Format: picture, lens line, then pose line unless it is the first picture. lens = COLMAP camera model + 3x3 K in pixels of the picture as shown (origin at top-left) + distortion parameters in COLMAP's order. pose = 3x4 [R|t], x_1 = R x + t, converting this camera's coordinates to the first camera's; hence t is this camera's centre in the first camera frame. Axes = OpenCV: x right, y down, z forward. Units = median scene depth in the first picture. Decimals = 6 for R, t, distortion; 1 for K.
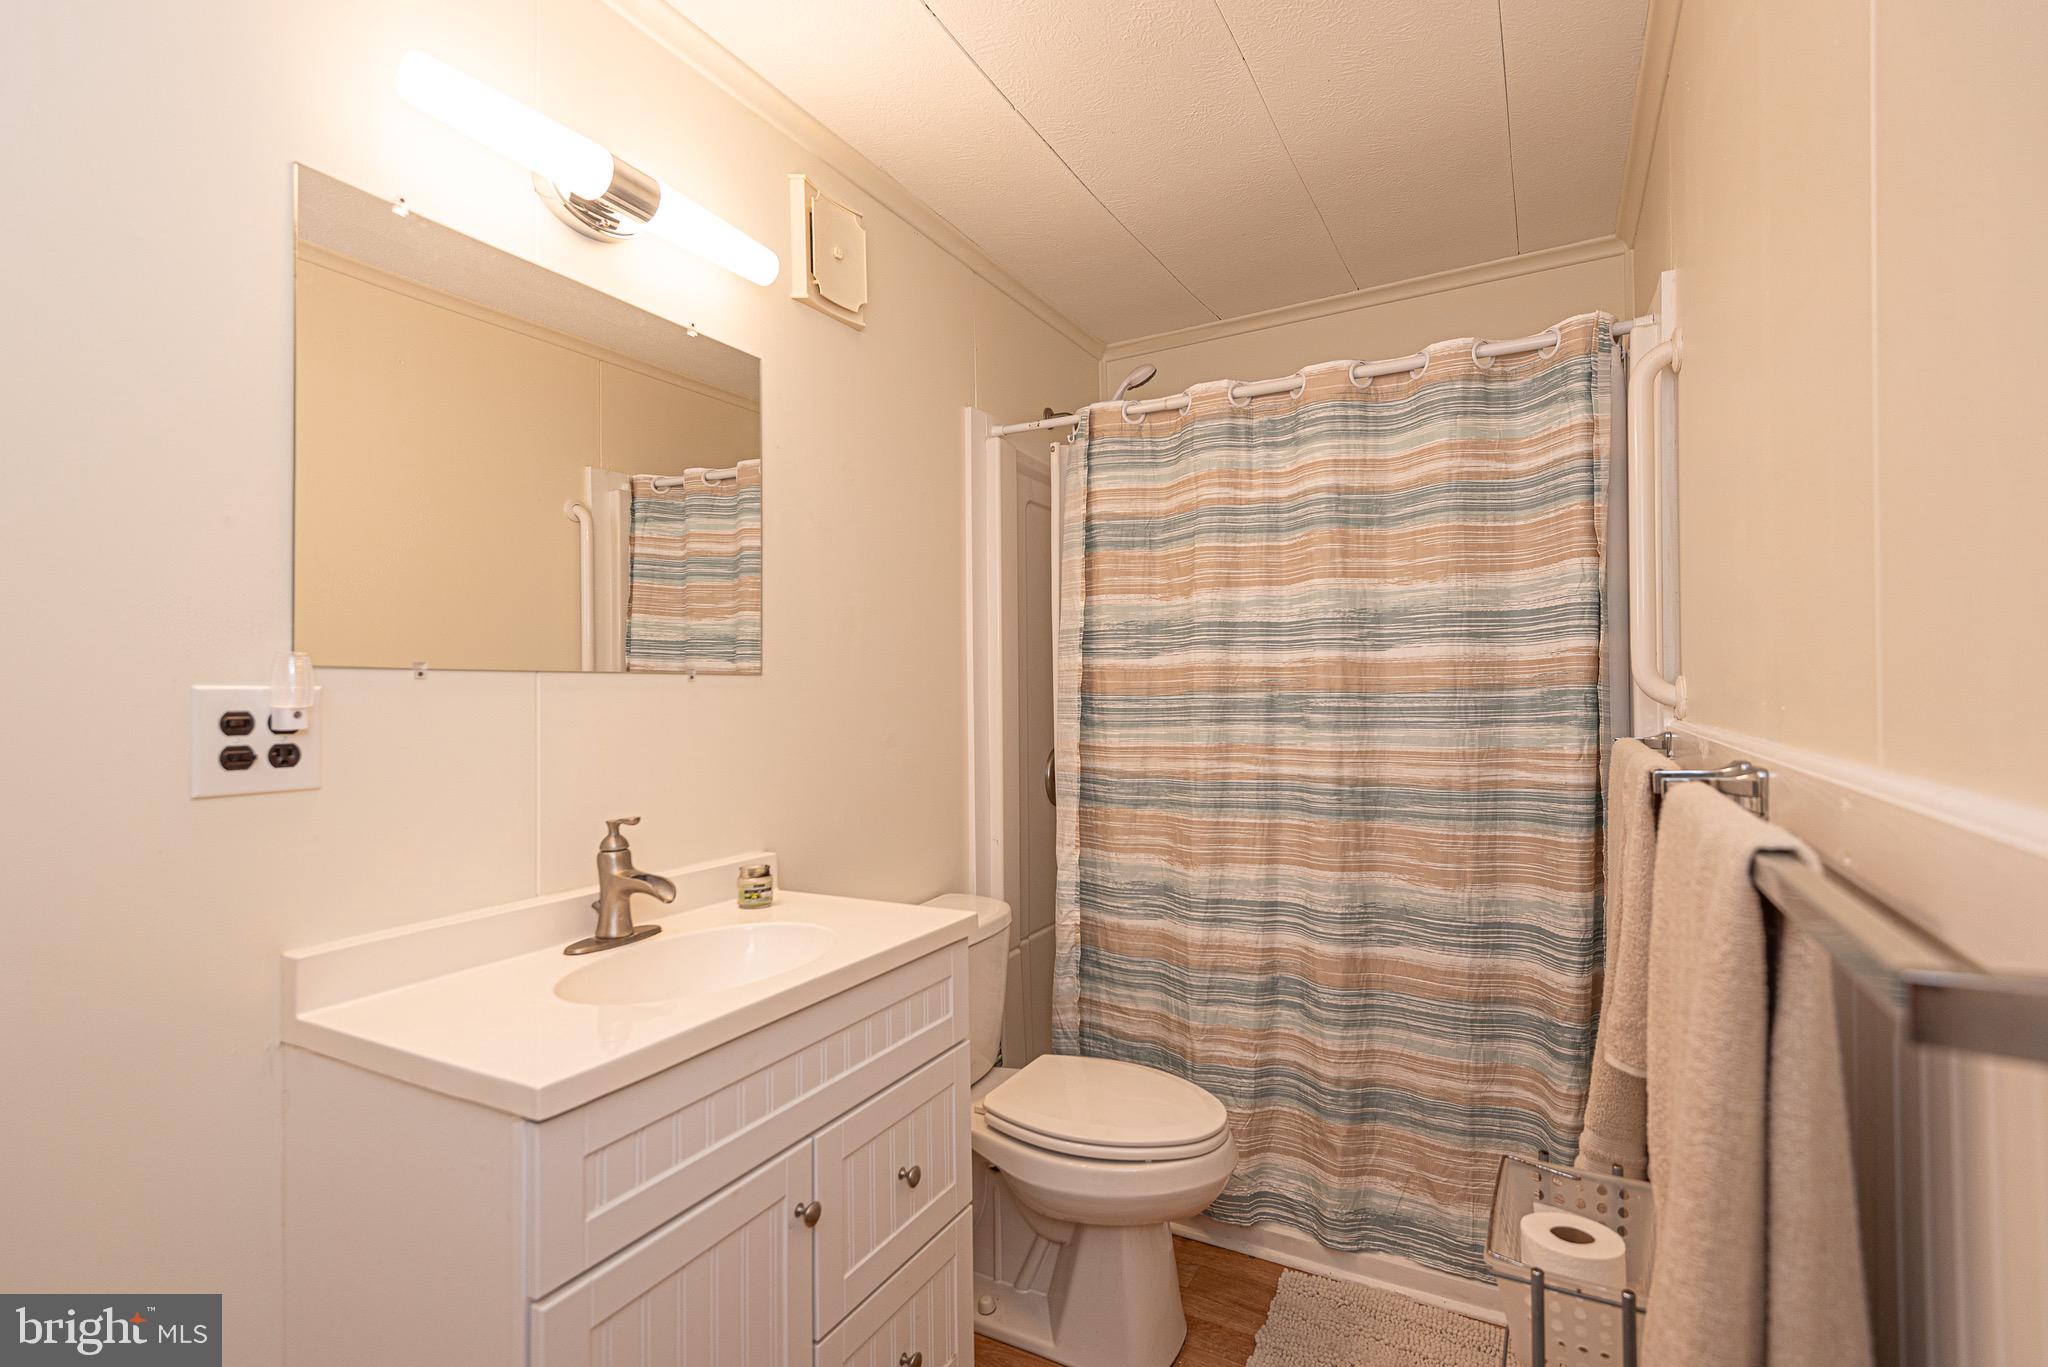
lens RADIAL K [[937.9, 0, 1013.5], [0, 937.9, 681.7], [0, 0, 1]] dist [0.031751, -0.015998]
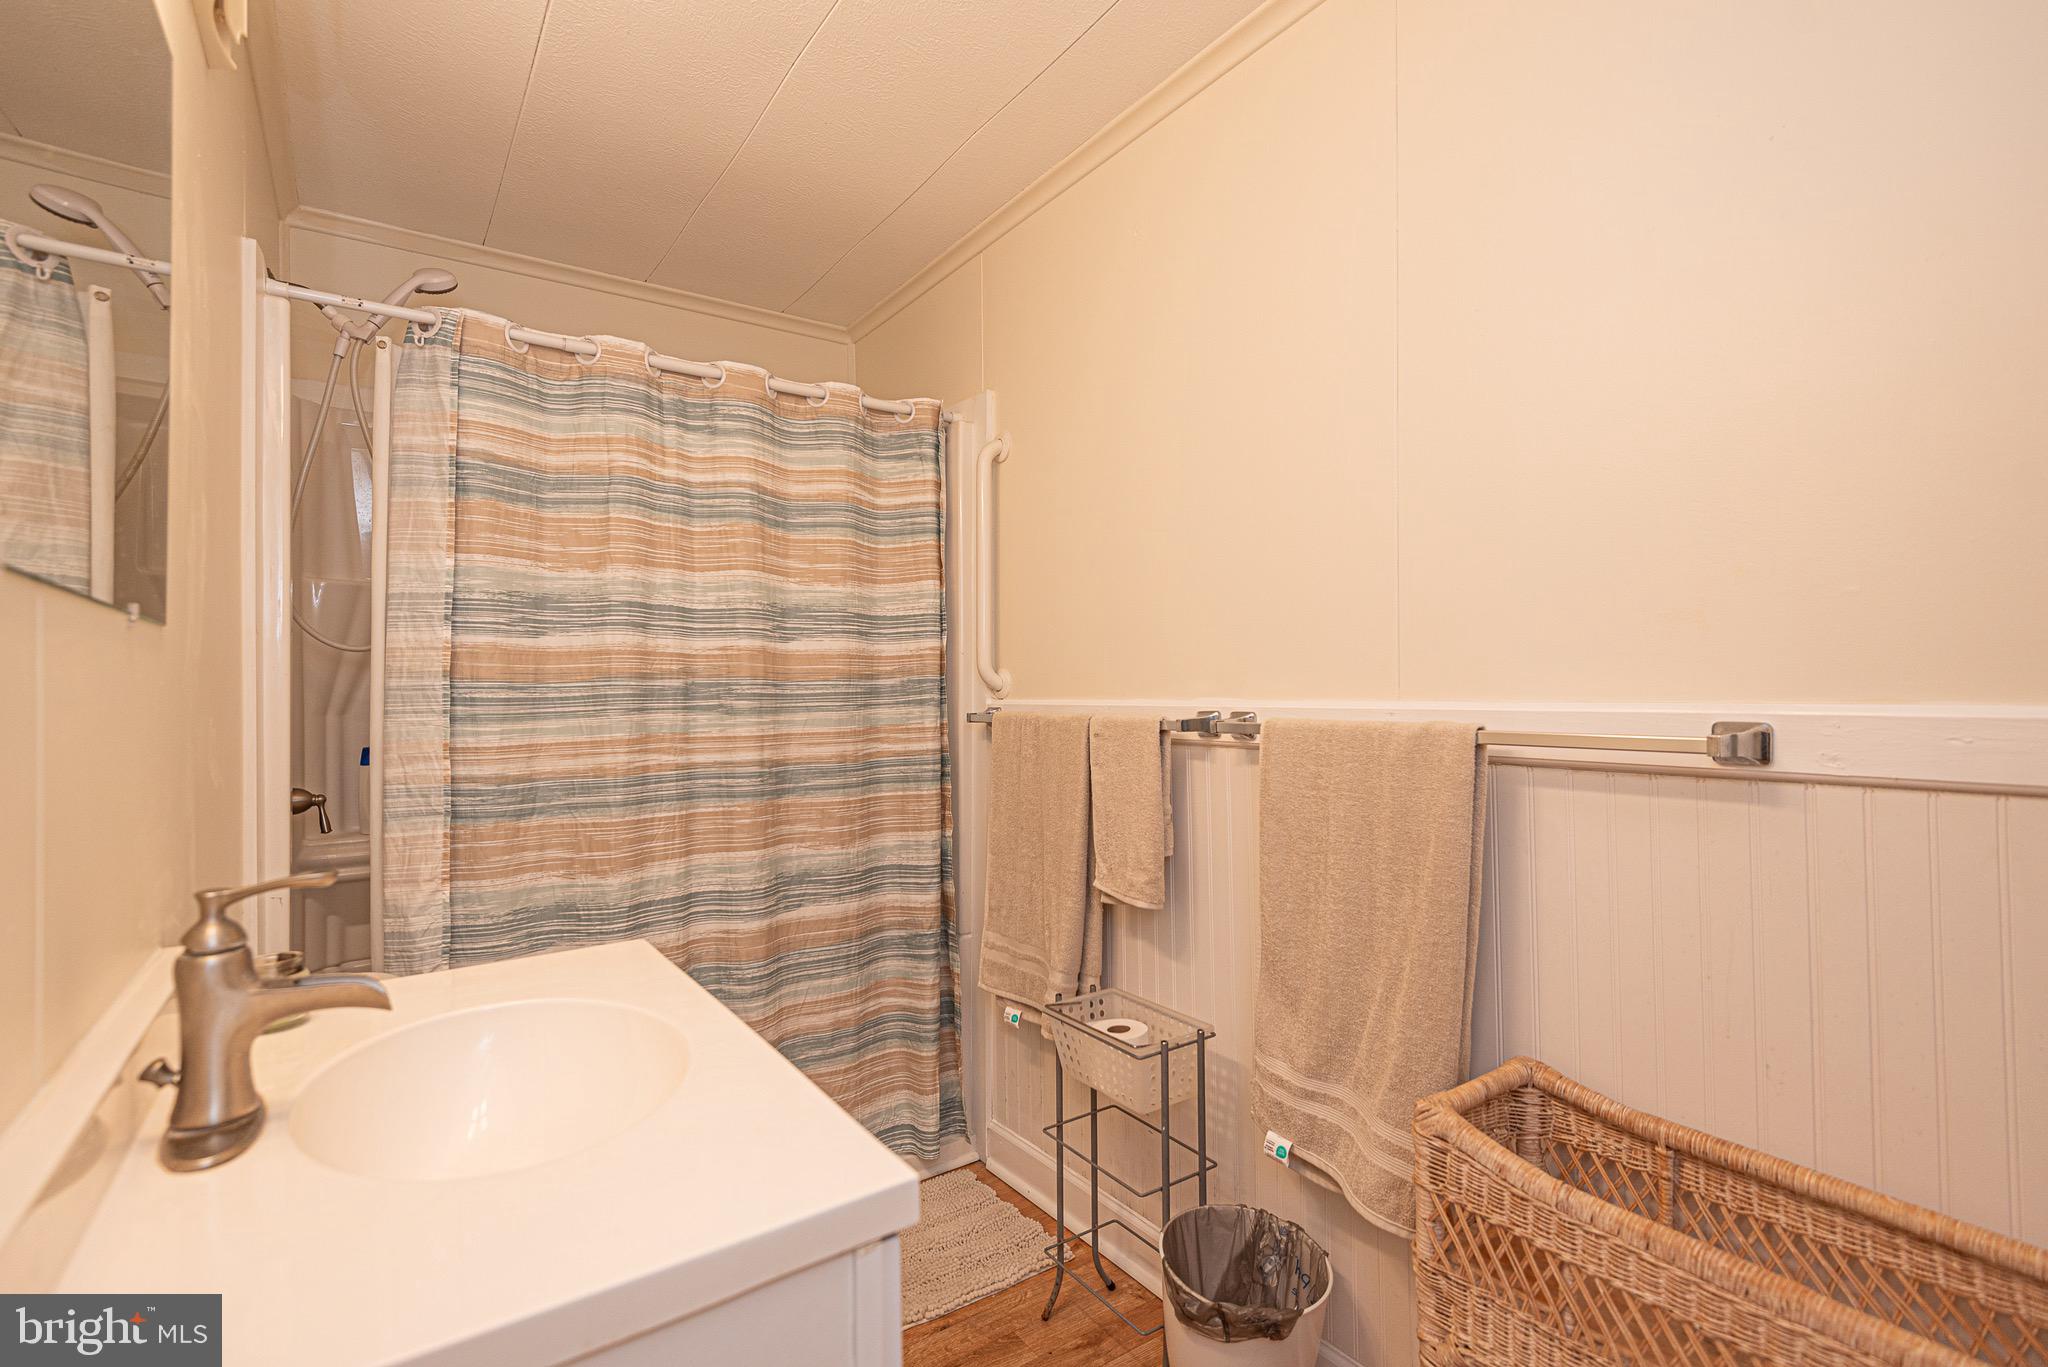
lens RADIAL K [[937.9, 0, 1019.2], [0, 937.9, 686.3], [0, 0, 1]] dist [0.031751, -0.015998]
pose [[0.434253, 0.012382, 0.900706, -0.462281], [-0.001367, 0.999913, -0.013087, 0.030869], [-0.900790, 0.004452, 0.434233, 0.269272]]
